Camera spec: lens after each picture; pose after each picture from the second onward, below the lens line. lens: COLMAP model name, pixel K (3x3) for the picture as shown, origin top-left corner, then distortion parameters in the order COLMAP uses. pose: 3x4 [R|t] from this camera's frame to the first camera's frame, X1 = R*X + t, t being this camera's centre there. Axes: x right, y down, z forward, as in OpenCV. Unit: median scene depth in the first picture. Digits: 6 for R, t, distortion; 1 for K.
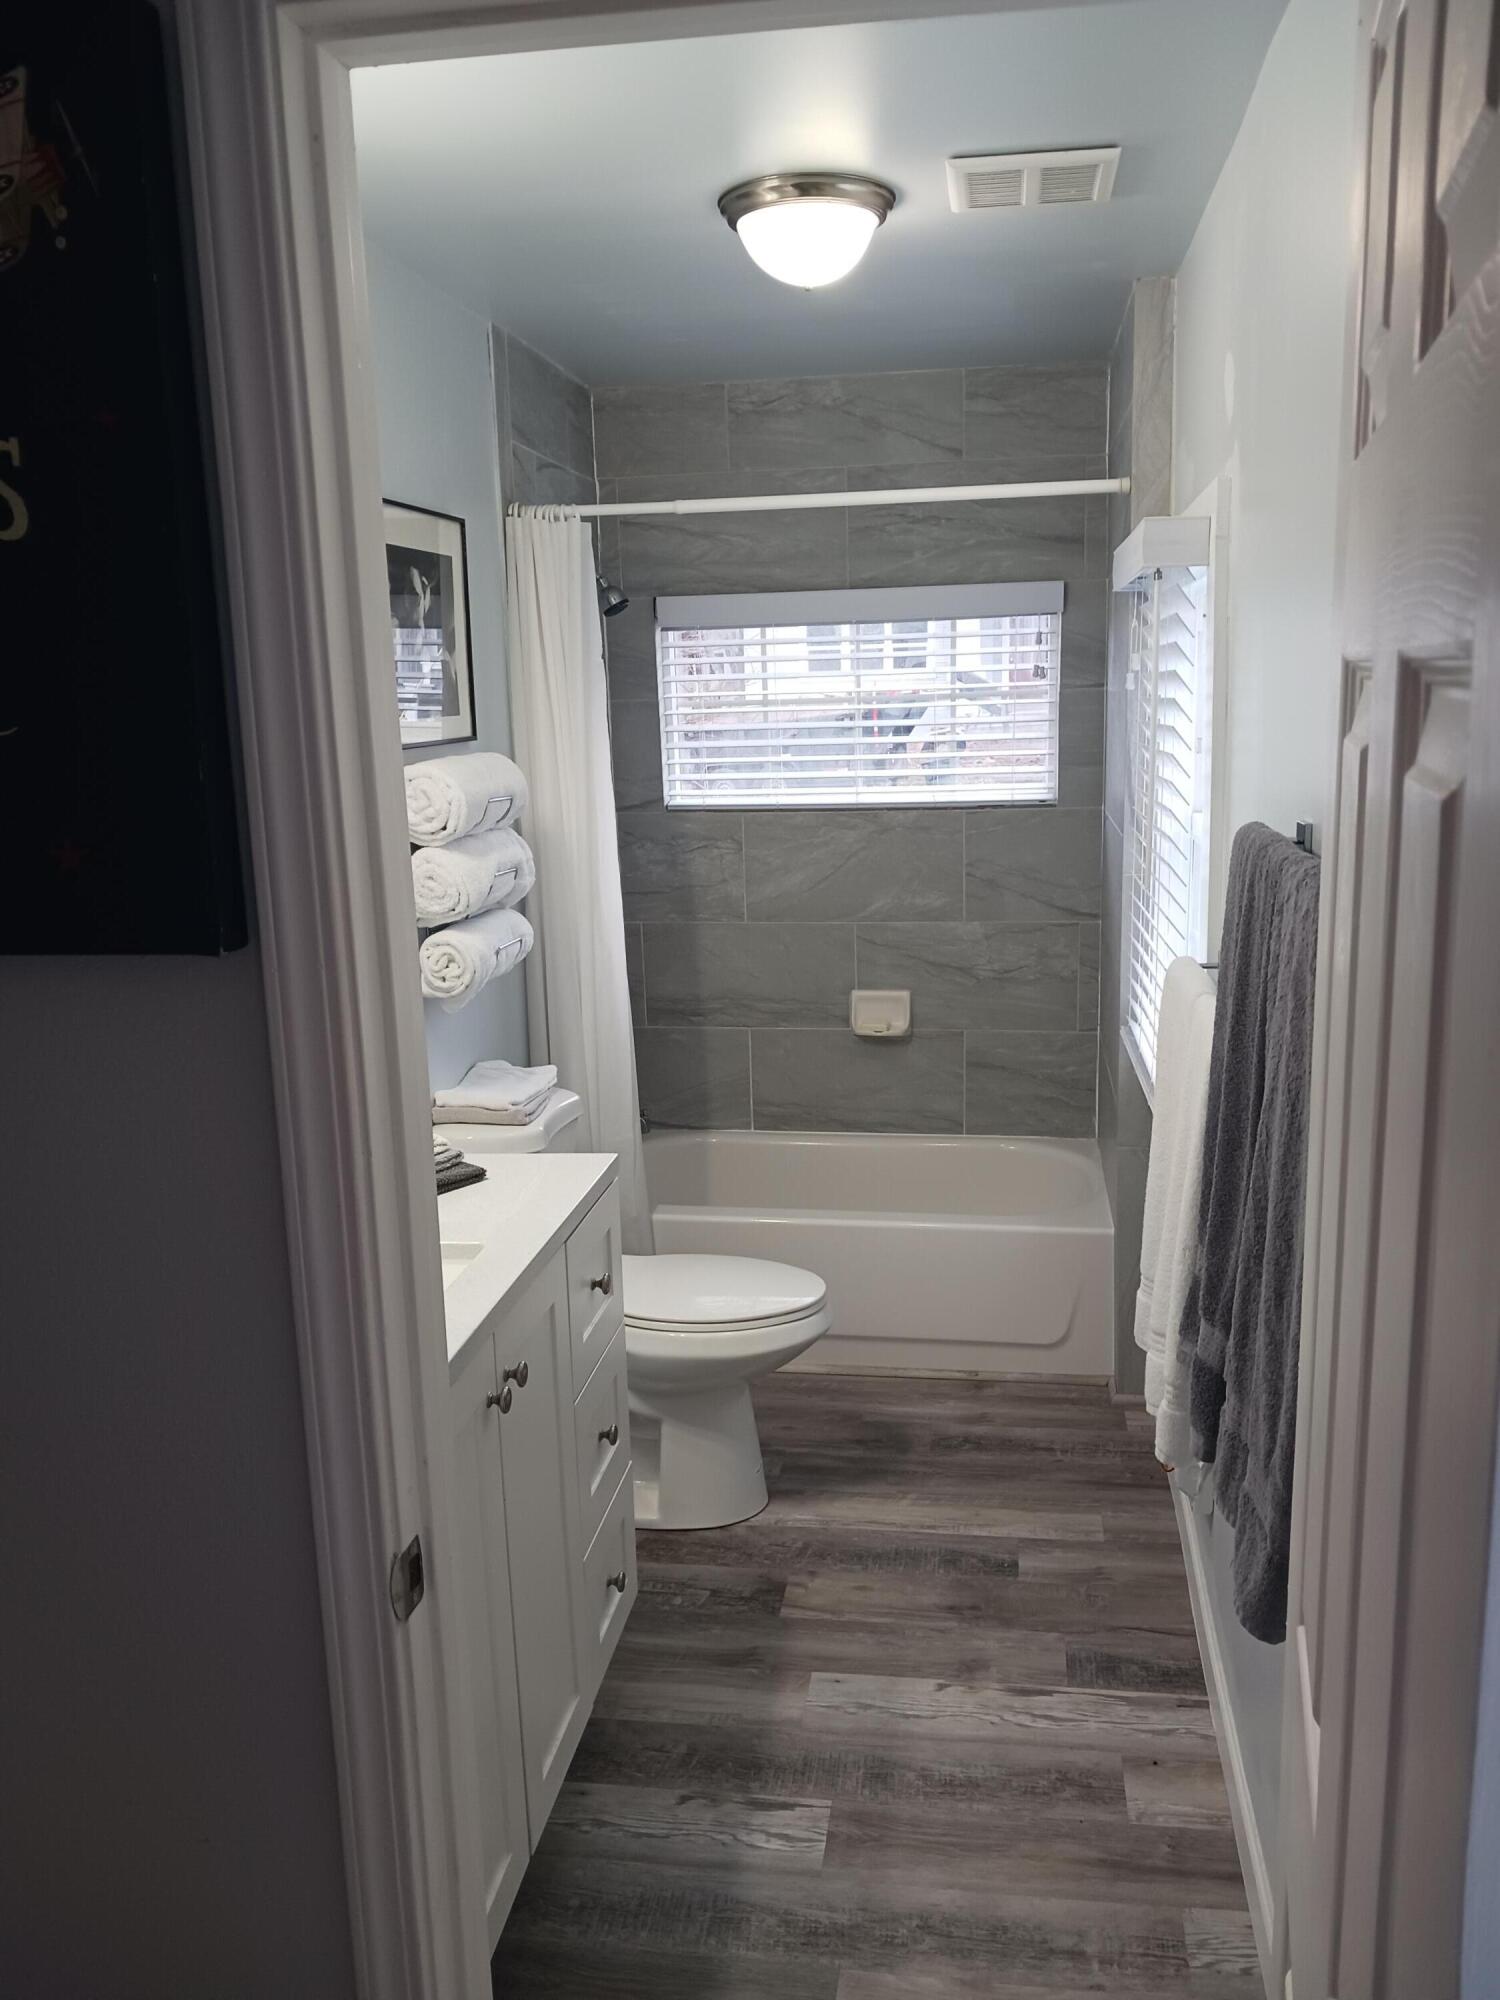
lens RADIAL K [[1556.9, 0, 759.4], [0, 1556.9, 1003.3], [0, 0, 1]] dist [0.080190, -0.090831]
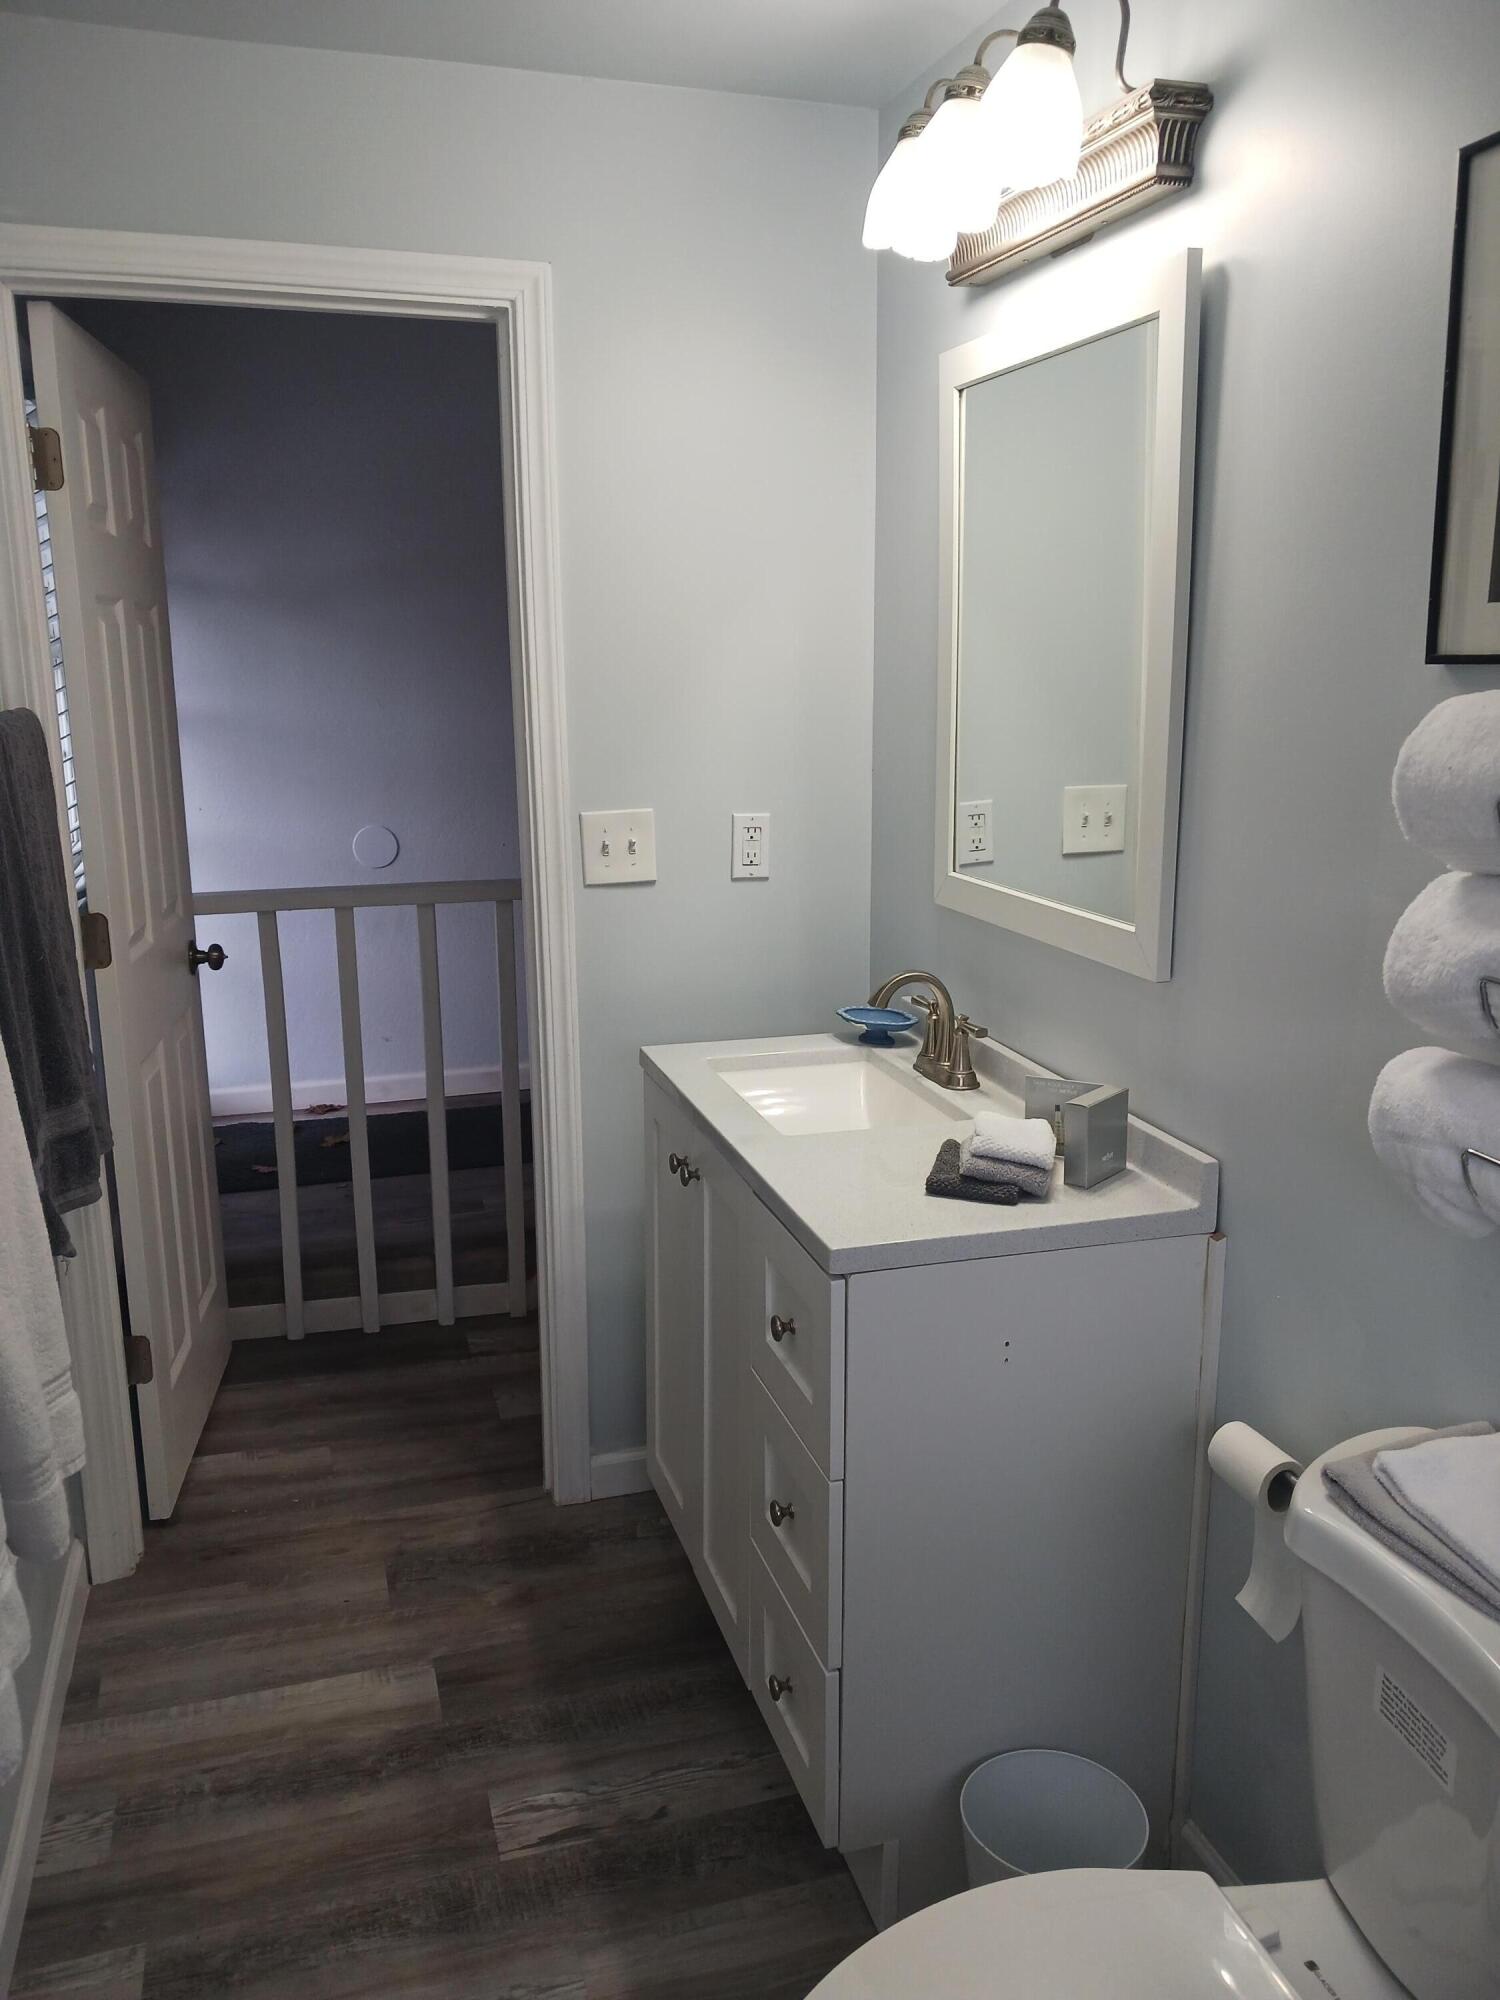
lens RADIAL K [[1556.9, 0, 759.4], [0, 1556.9, 1003.3], [0, 0, 1]] dist [0.080190, -0.090831]
pose [[-0.898478, 0.127048, -0.420233, 0.231178], [-0.059746, 0.912920, 0.403742, -0.299622], [0.434934, 0.387861, -0.812648, 1.630774]]
